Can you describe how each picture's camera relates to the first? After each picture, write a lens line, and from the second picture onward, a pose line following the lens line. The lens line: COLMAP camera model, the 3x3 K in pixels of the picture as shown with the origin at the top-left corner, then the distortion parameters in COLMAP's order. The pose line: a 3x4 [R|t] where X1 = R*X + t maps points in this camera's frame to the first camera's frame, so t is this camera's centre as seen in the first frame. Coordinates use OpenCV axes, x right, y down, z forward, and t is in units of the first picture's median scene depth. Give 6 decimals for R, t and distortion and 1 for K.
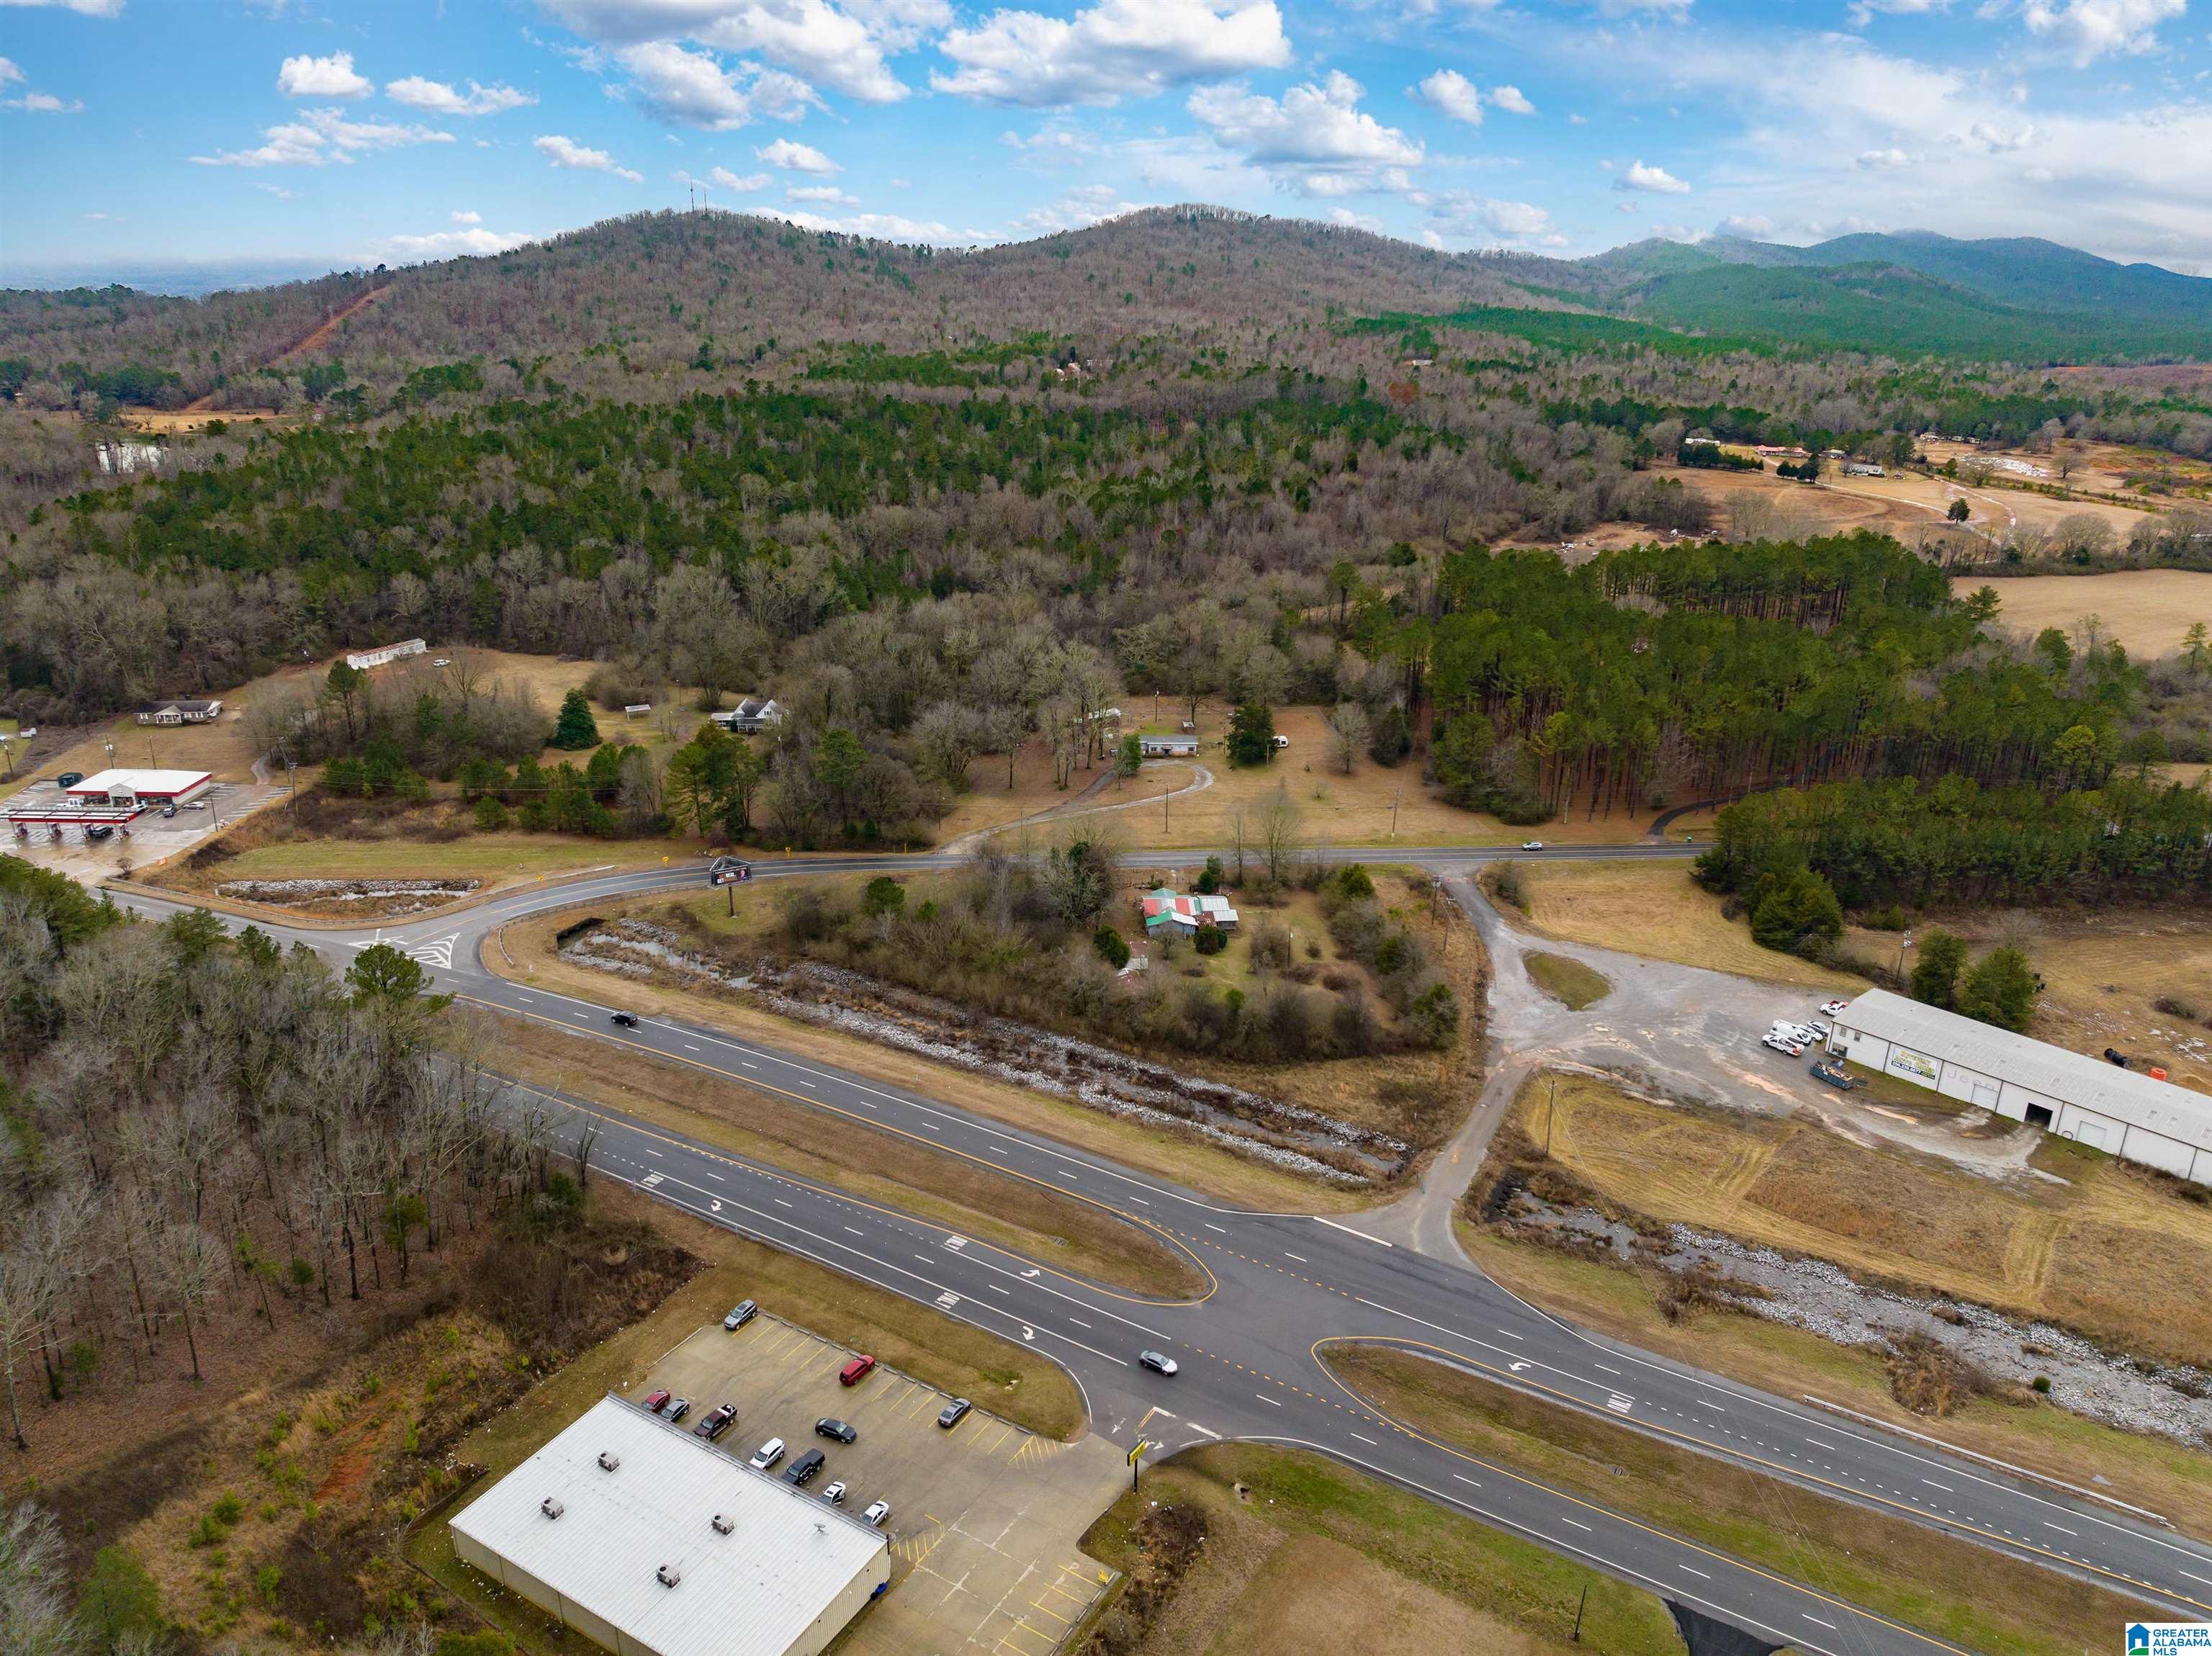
lens RADIAL K [[1559.7, 0, 1106.0], [0, 1559.7, 828.0], [0, 0, 1]] dist [-0.039275, -0.003127]
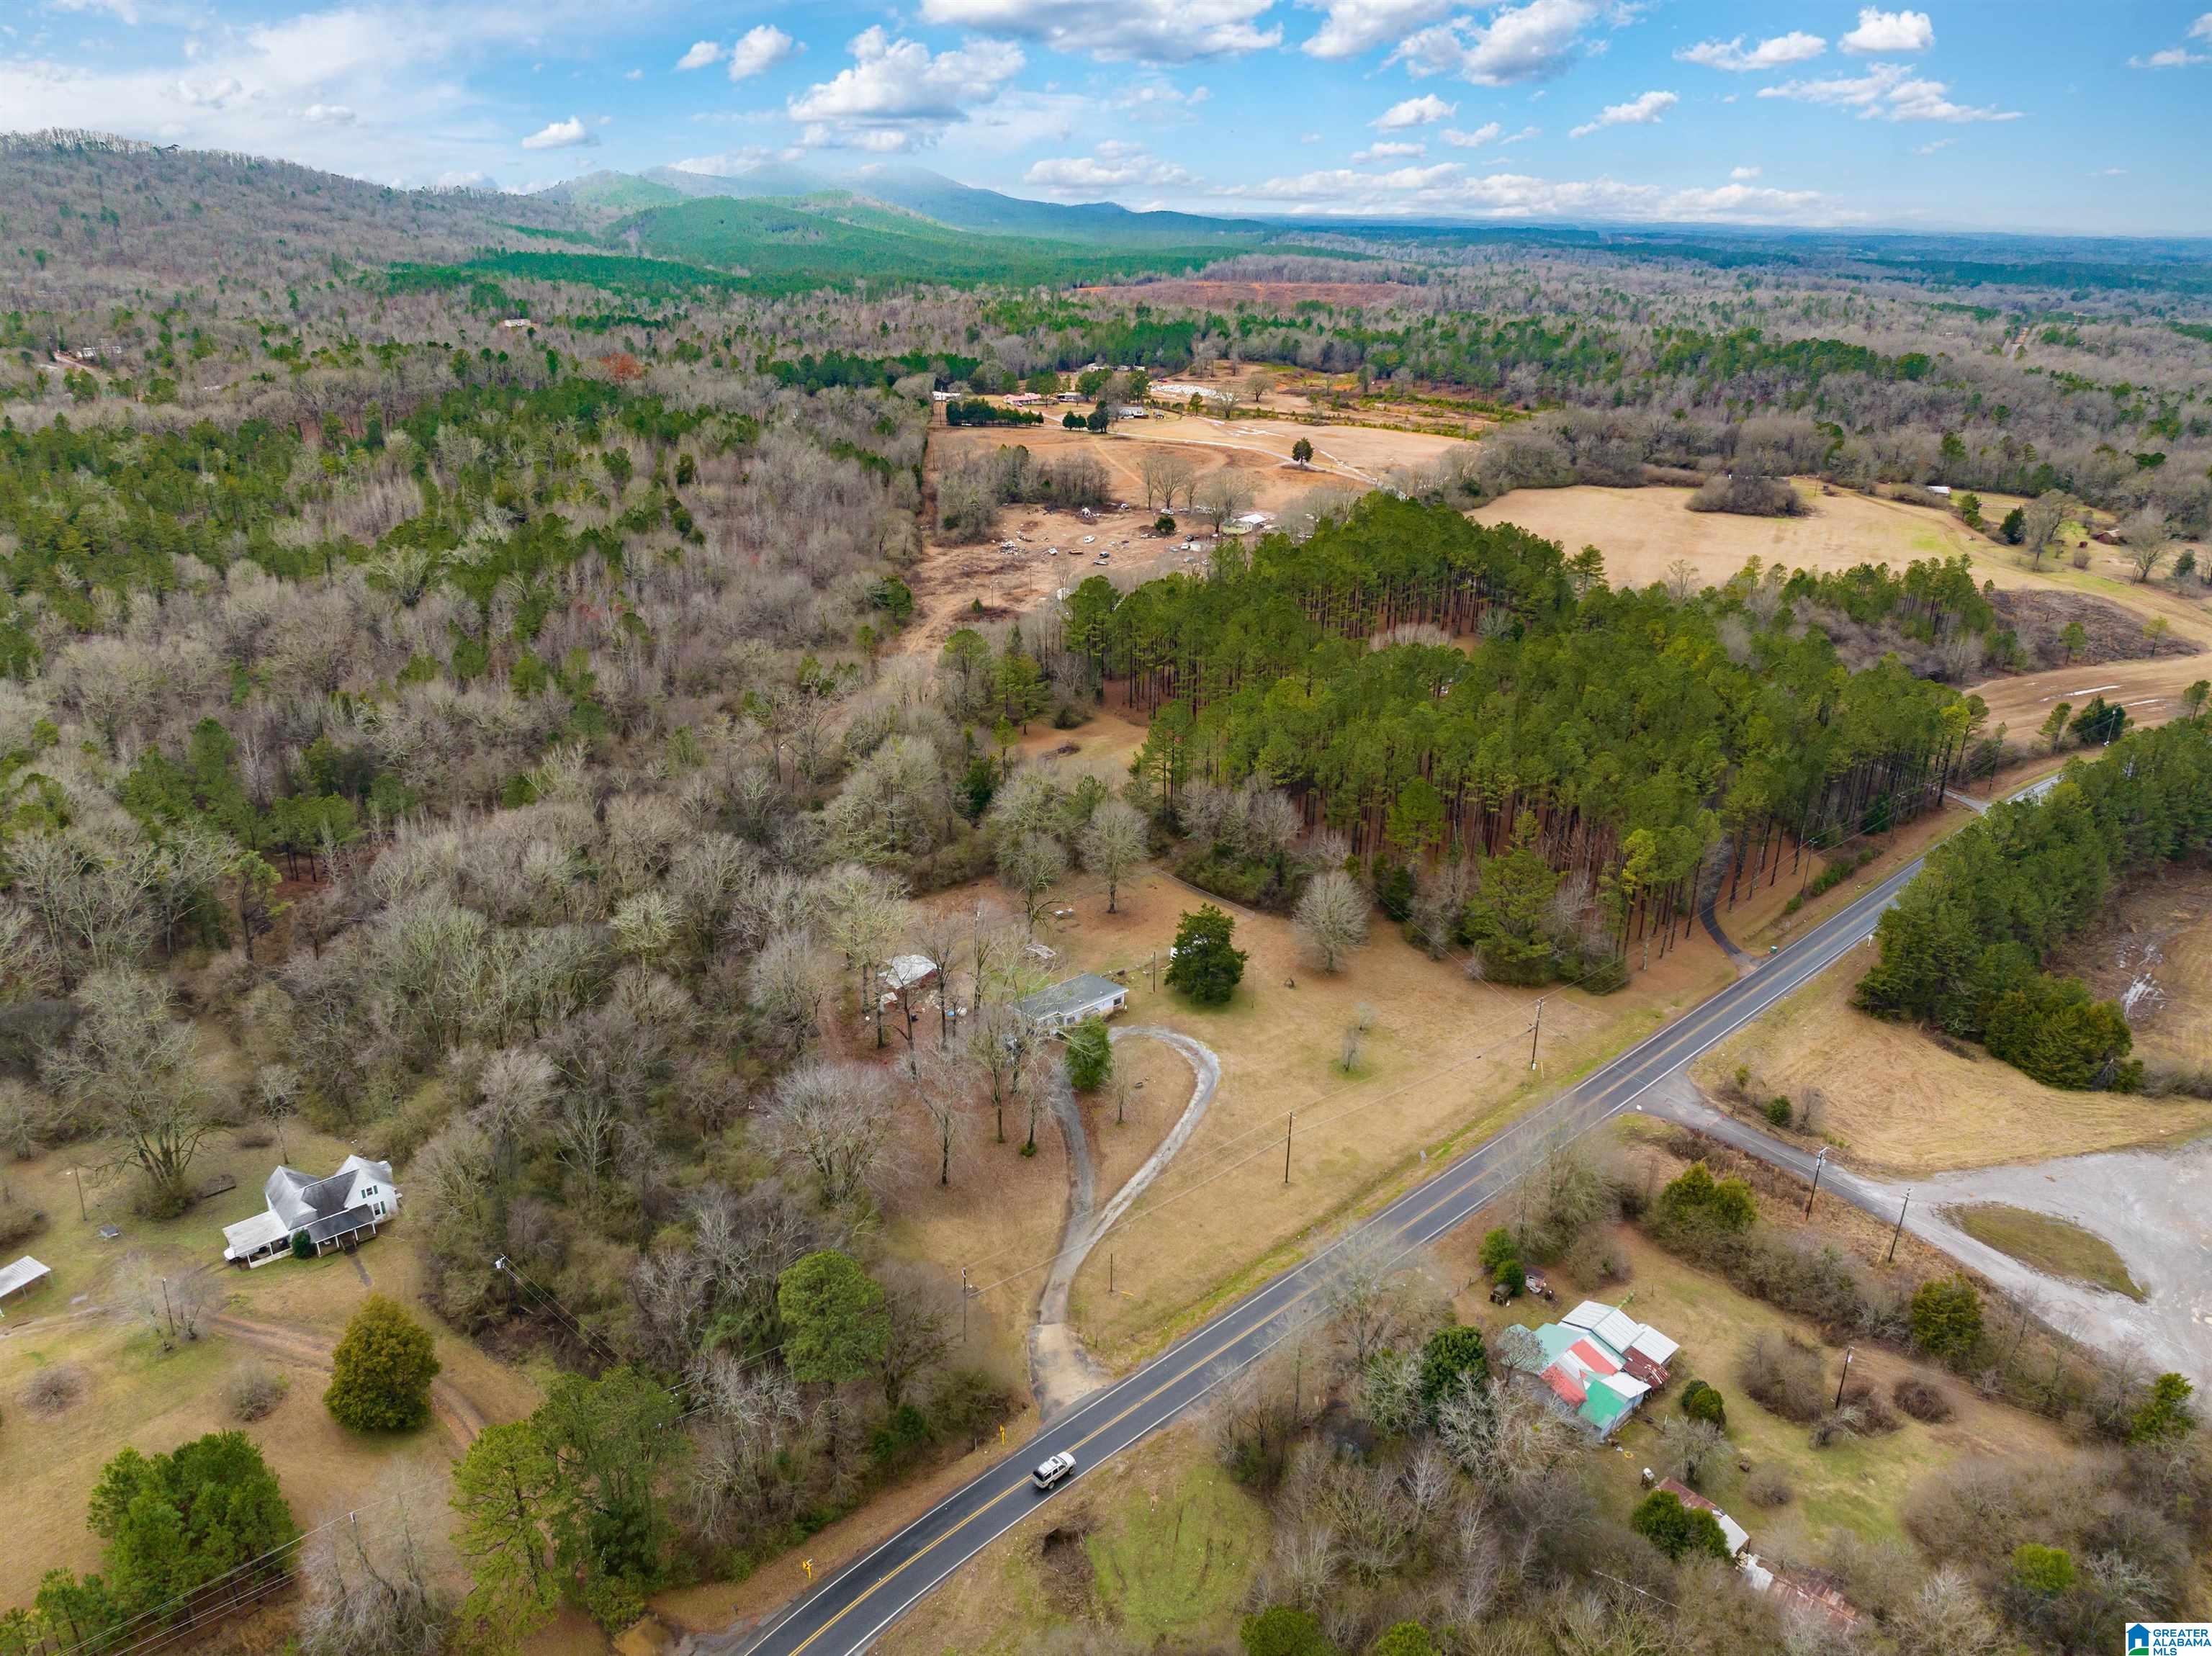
lens RADIAL K [[1551.9, 0, 1106.0], [0, 1551.9, 828.0], [0, 0, 1]] dist [-0.033079, 0.000093]
pose [[0.782480, -0.235574, 0.576394, -0.130032], [0.213029, 0.971093, 0.107692, -0.083393], [-0.585102, 0.038522, 0.810044, 0.224038]]
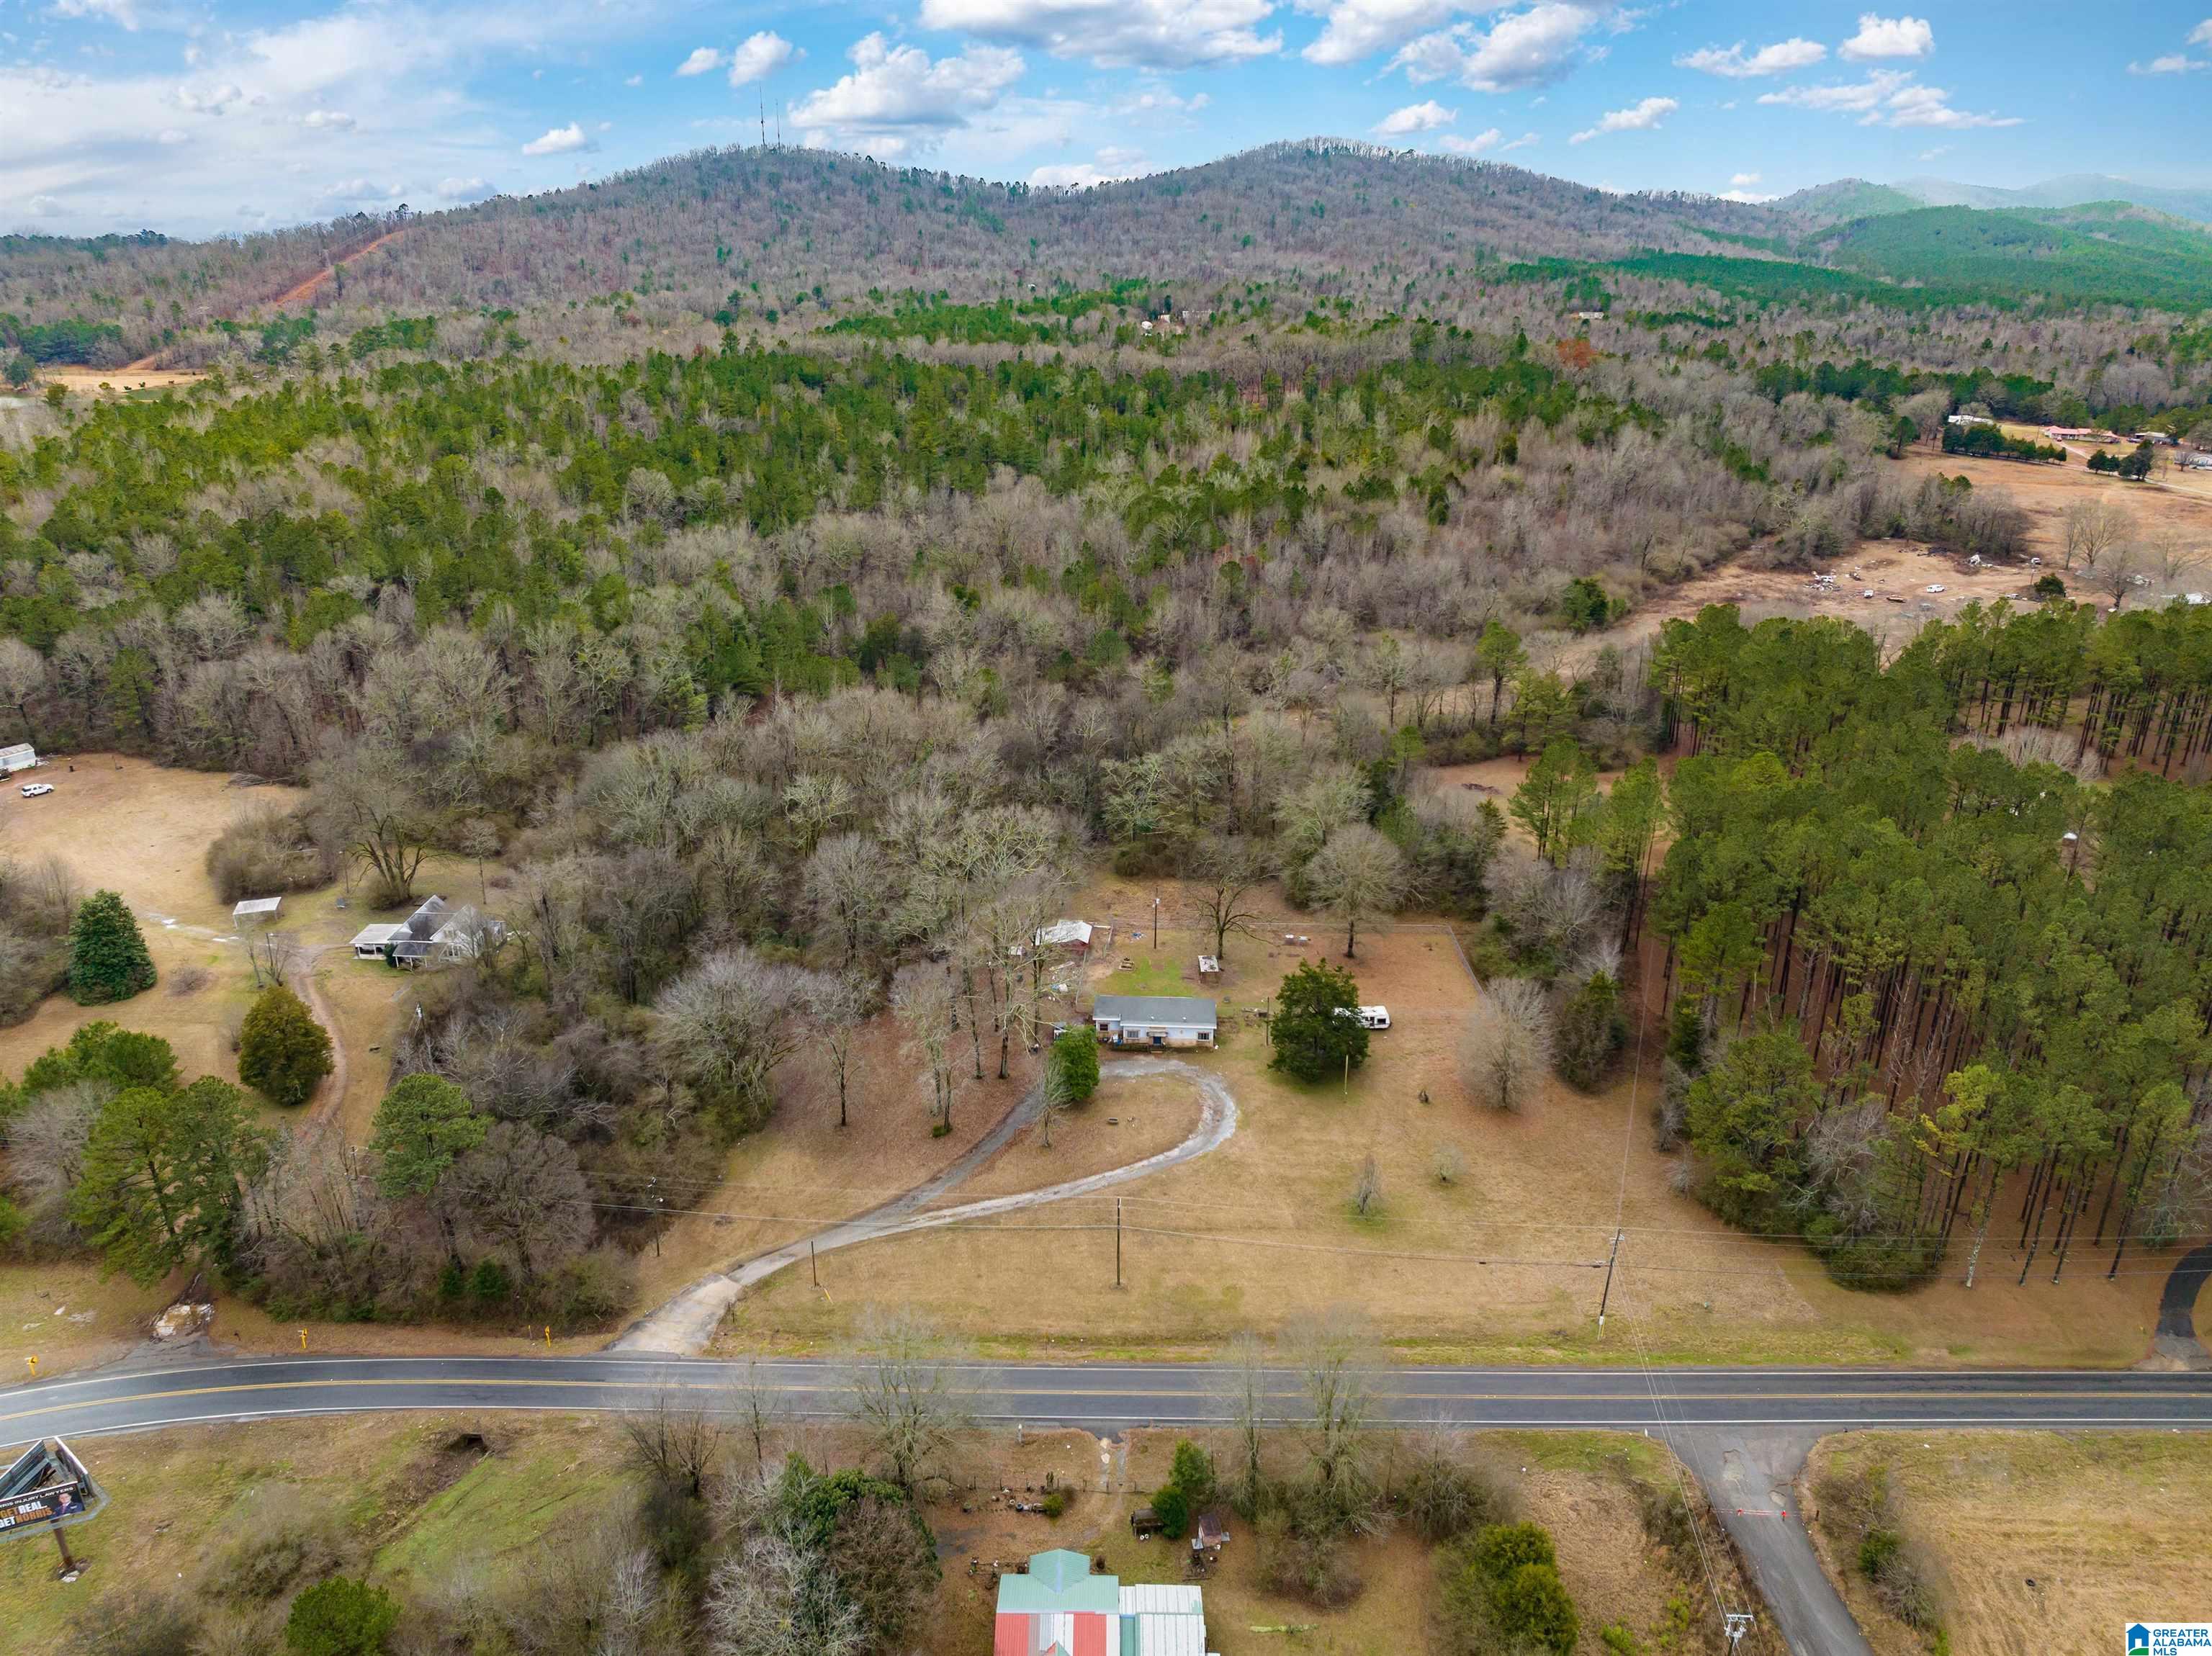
lens RADIAL K [[1559.7, 0, 1106.0], [0, 1559.7, 828.0], [0, 0, 1]] dist [-0.039275, -0.003127]
pose [[0.996356, 0.026579, -0.081048, 0.028095], [-0.024452, 0.999333, 0.027123, -0.060626], [0.081715, -0.025042, 0.996341, 0.212231]]
